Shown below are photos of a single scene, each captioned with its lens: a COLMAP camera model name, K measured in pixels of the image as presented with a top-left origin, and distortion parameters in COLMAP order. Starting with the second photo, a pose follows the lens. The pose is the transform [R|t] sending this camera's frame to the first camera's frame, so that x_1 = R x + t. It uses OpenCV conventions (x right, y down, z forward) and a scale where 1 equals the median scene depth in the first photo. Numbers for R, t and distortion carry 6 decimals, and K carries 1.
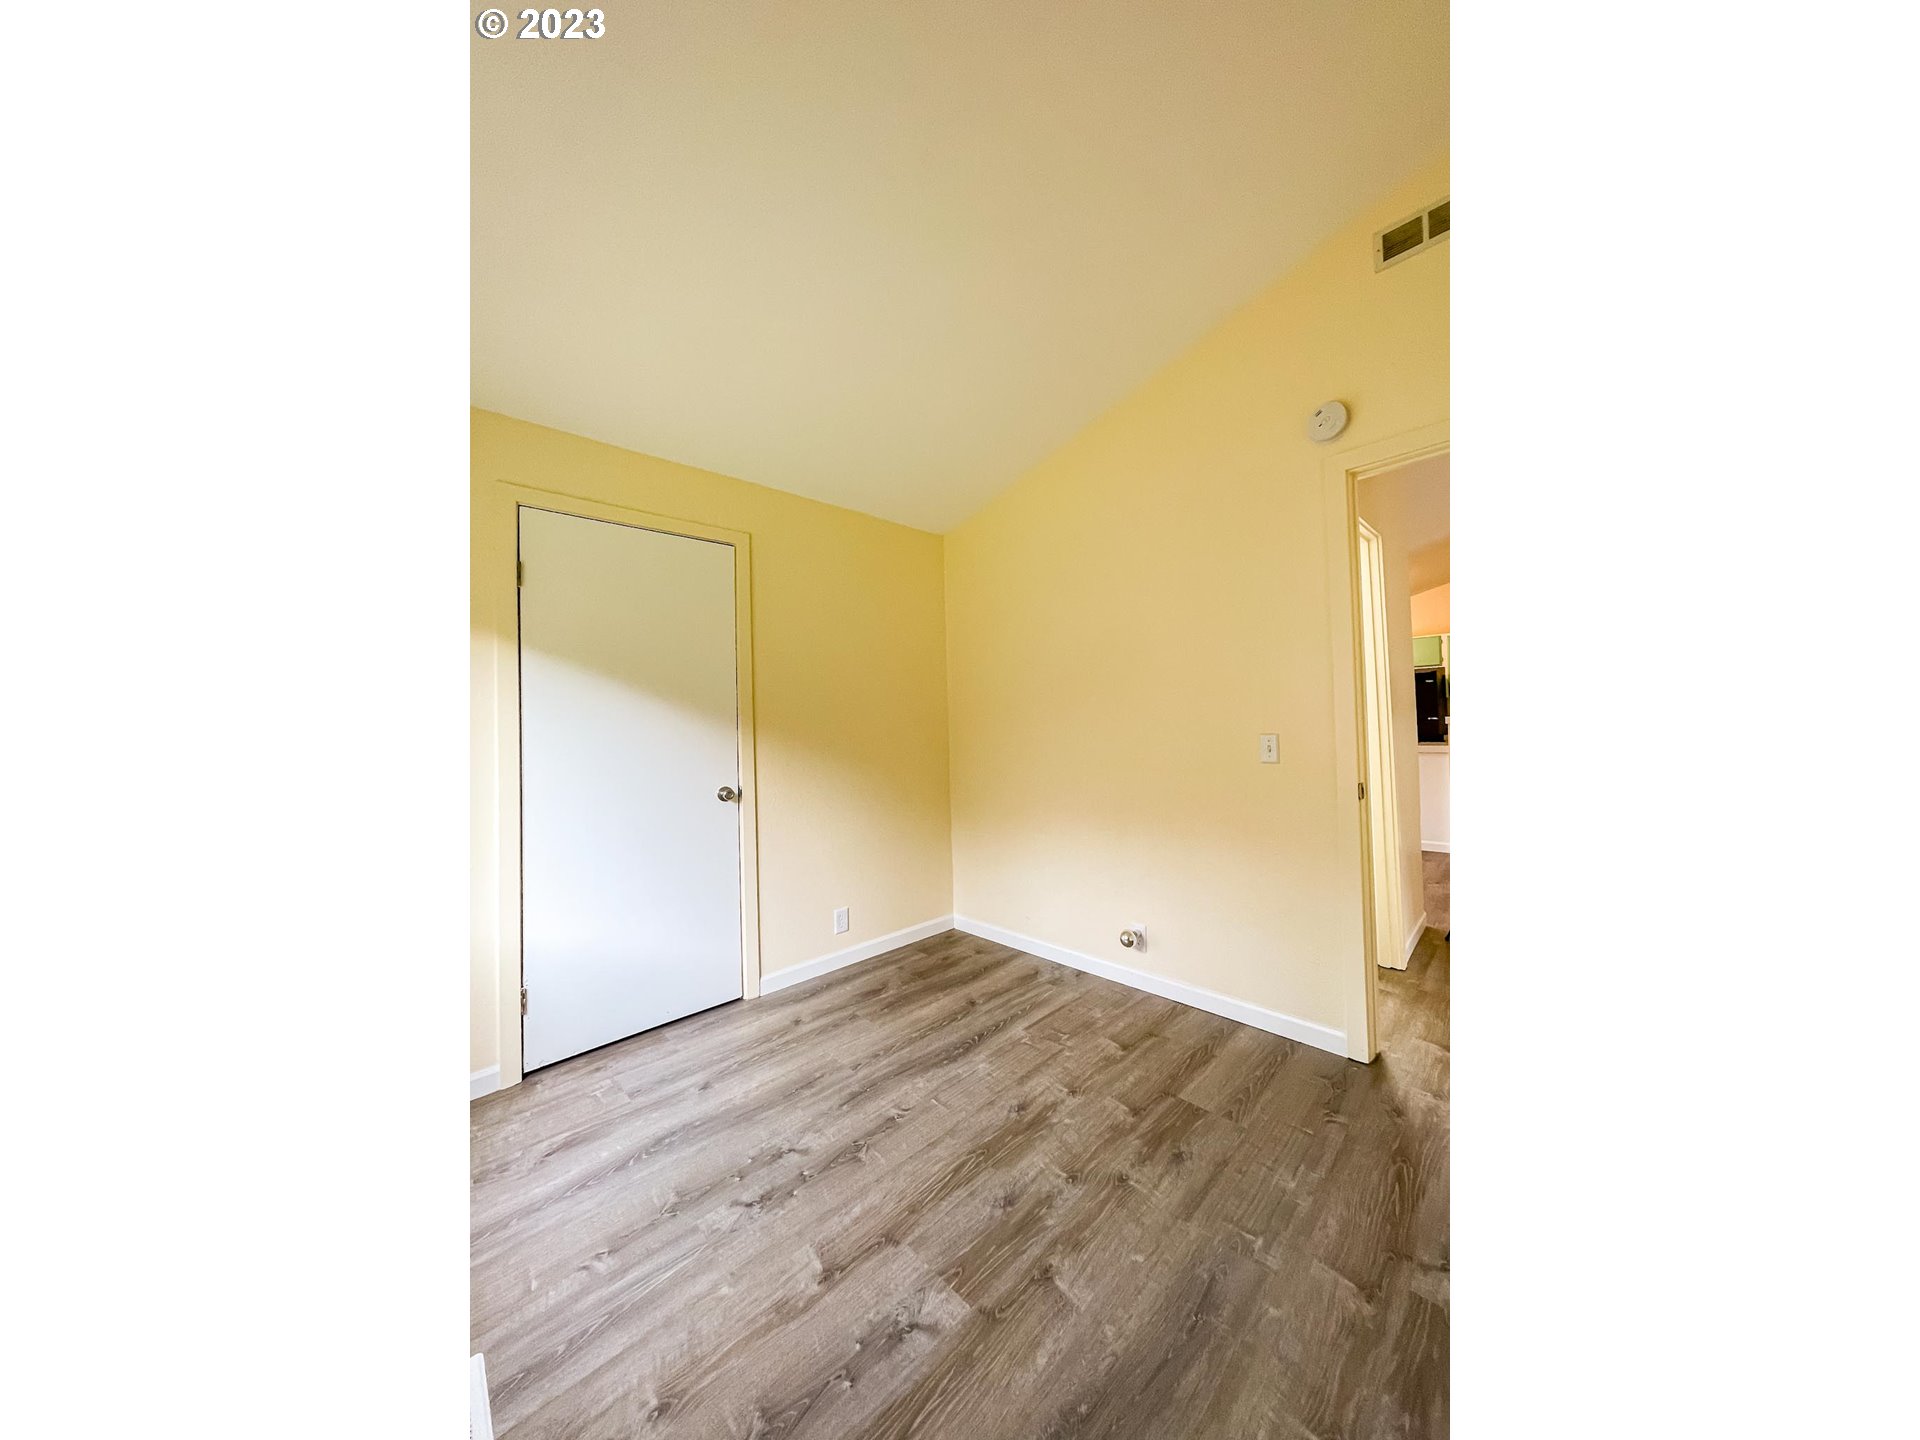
lens RADIAL K [[613.0, 0, 959.8], [0, 613.0, 710.3], [0, 0, 1]] dist [0.000718, 0.000023]
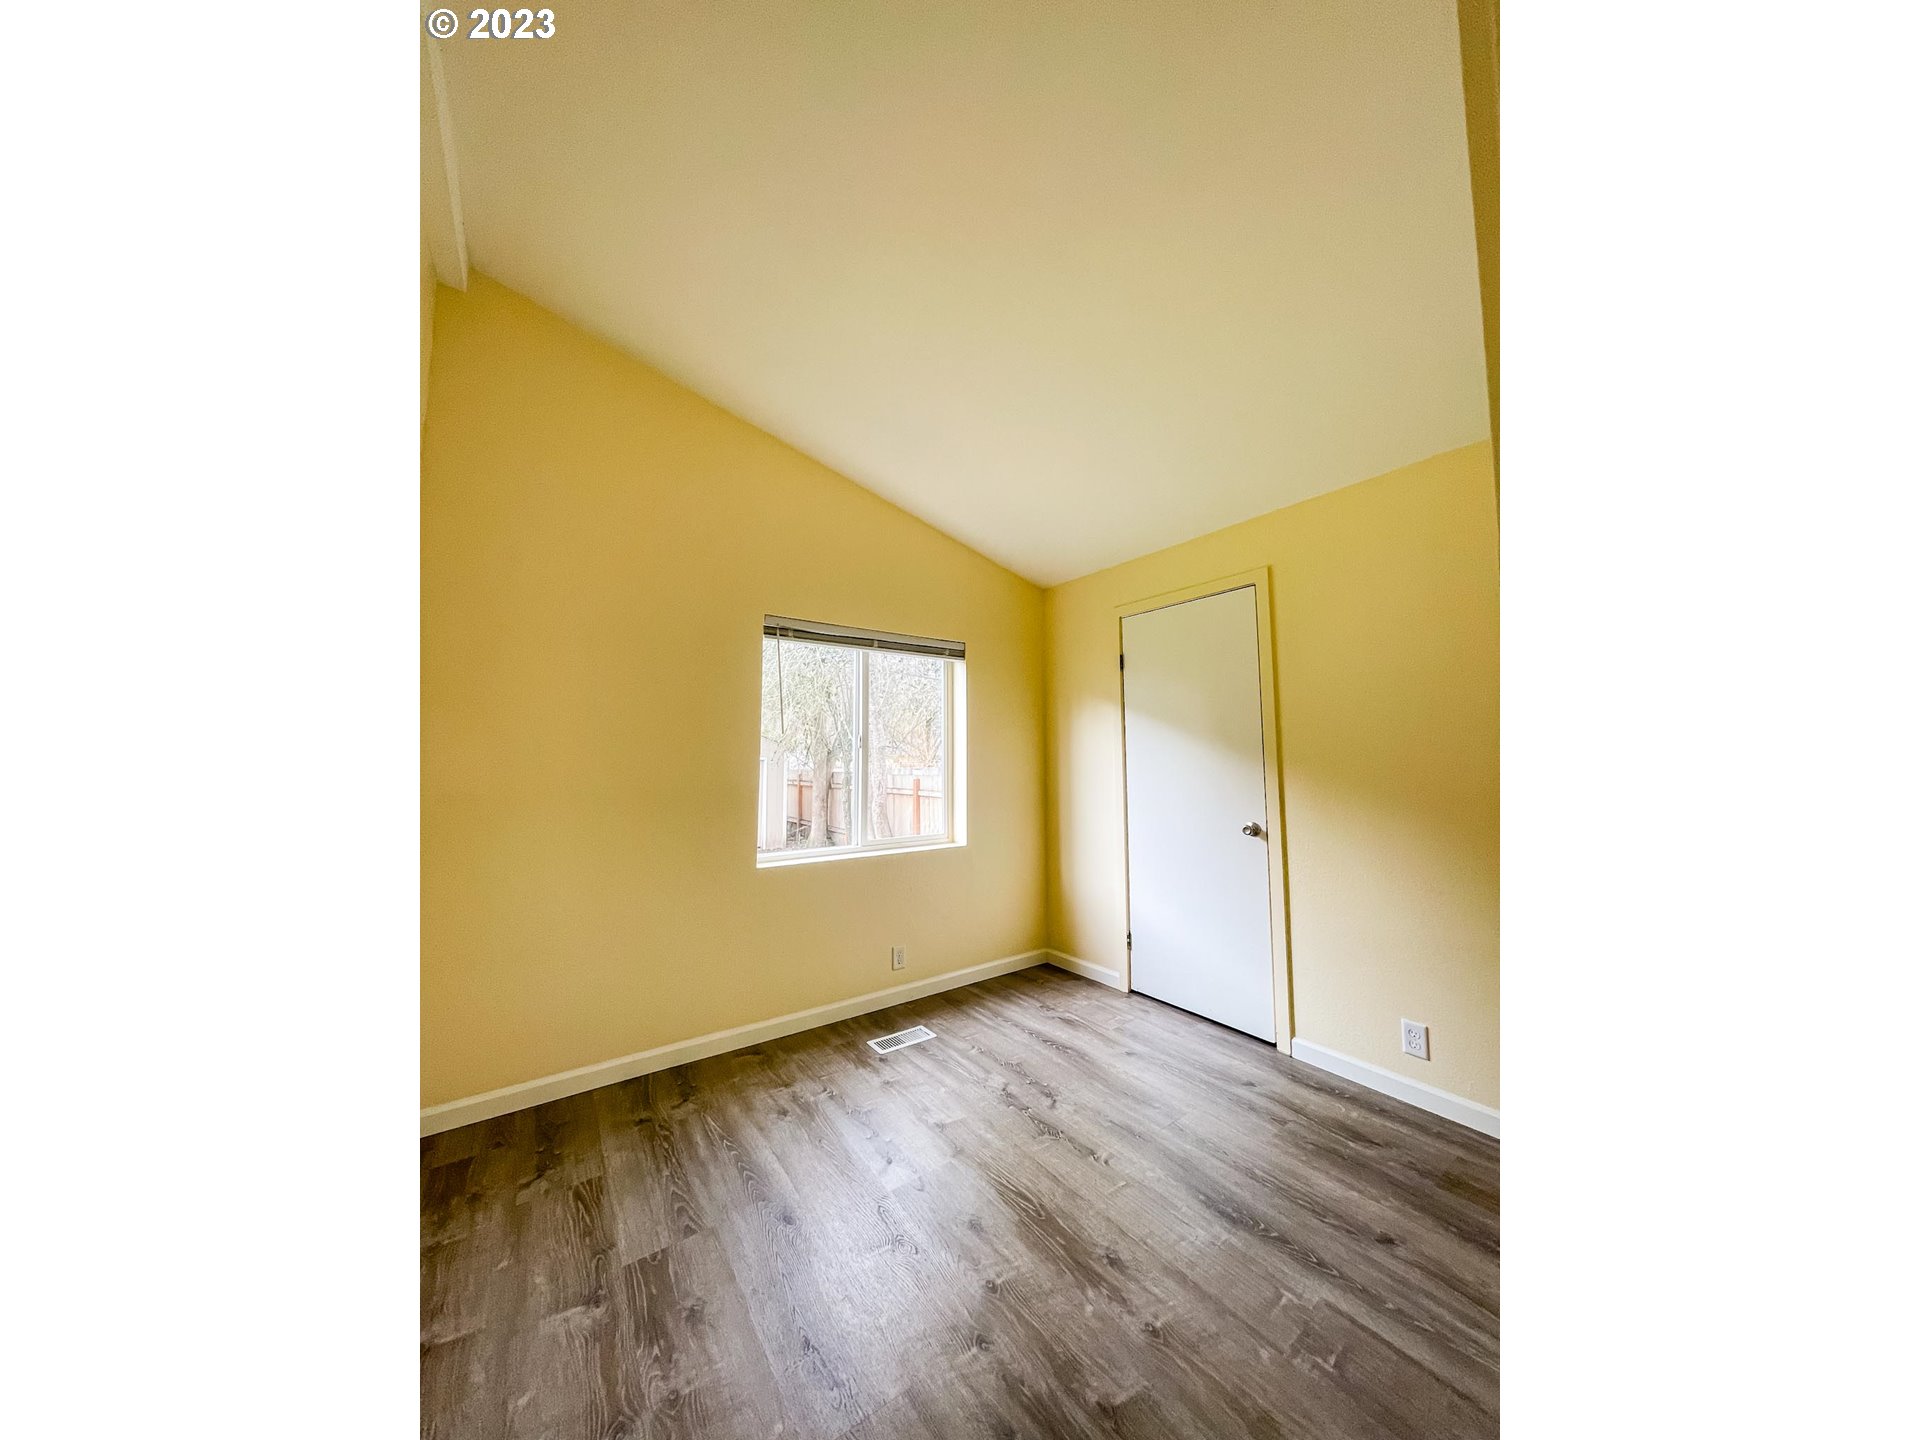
lens RADIAL K [[566.2, 0, 963.8], [0, 566.2, 712.2], [0, 0, 1]] dist [-0.002028, -0.000074]
pose [[-0.157085, -0.062423, -0.985610, 0.760290], [0.033346, 0.997096, -0.068465, -0.012414], [0.987022, -0.043621, -0.154547, 0.809916]]
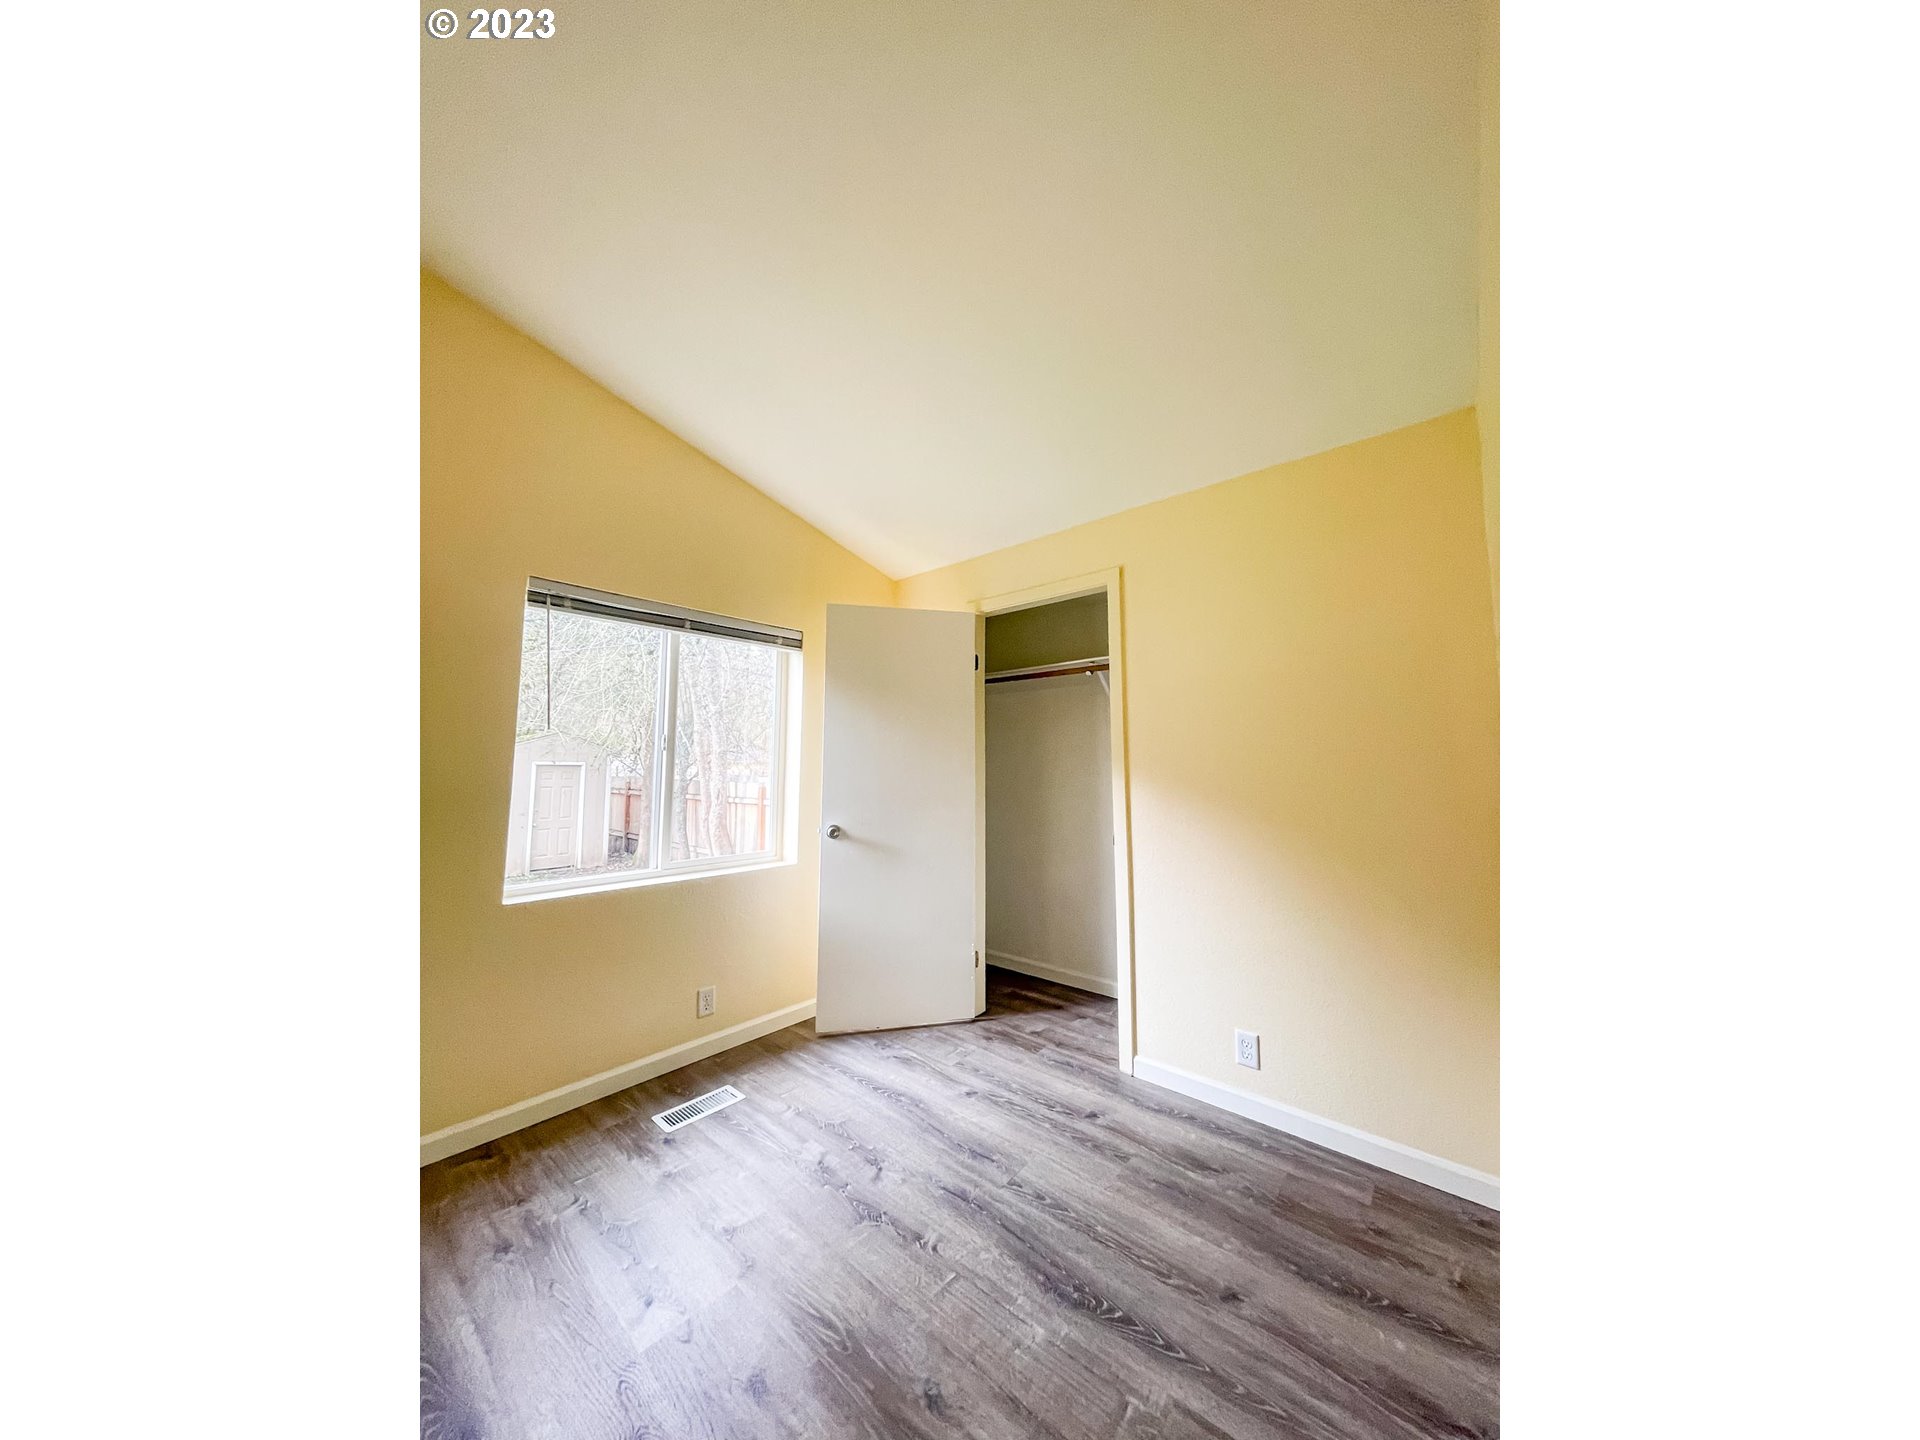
lens RADIAL K [[566.2, 0, 962.4], [0, 566.2, 714.3], [0, 0, 1]] dist [-0.002028, -0.000074]
pose [[0.083125, -0.071474, -0.993973, 0.614153], [0.024624, 0.997267, -0.069651, -0.005499], [0.996235, -0.018686, 0.084658, 0.845029]]
